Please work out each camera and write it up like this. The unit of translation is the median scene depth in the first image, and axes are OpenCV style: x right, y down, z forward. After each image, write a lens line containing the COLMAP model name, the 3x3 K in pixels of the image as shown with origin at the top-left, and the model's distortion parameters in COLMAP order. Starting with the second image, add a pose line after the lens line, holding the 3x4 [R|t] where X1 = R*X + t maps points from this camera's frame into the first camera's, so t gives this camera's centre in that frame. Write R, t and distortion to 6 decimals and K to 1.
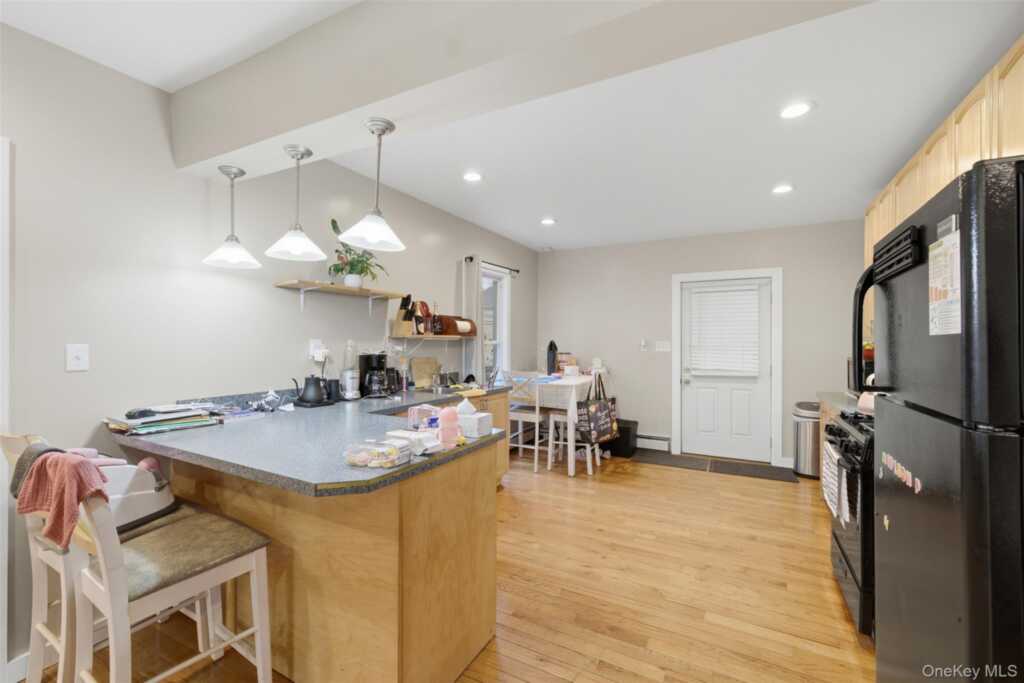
lens RADIAL K [[438.8, 0, 517.9], [0, 438.8, 340.9], [0, 0, 1]] dist [0.002231, 0.000058]
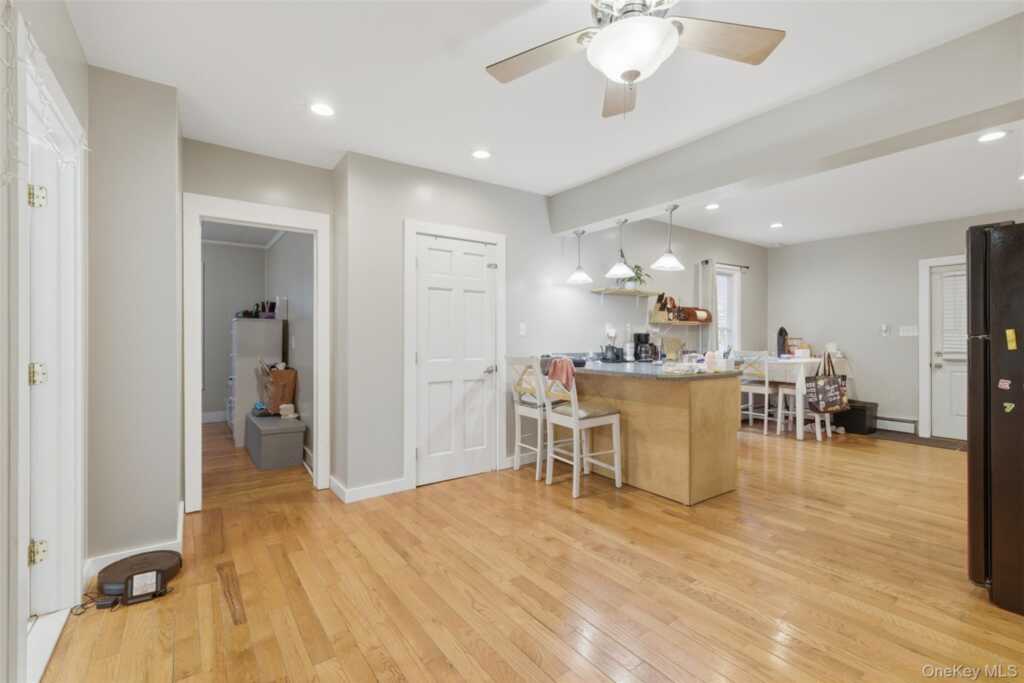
lens RADIAL K [[459.3, 0, 501.2], [0, 459.3, 341.5], [0, 0, 1]] dist [-0.010124, -0.000062]
pose [[0.883601, -0.001130, -0.468240, -0.011766], [0.002368, 0.999995, 0.002054, 0.040275], [0.468235, -0.002924, 0.883599, -0.467499]]
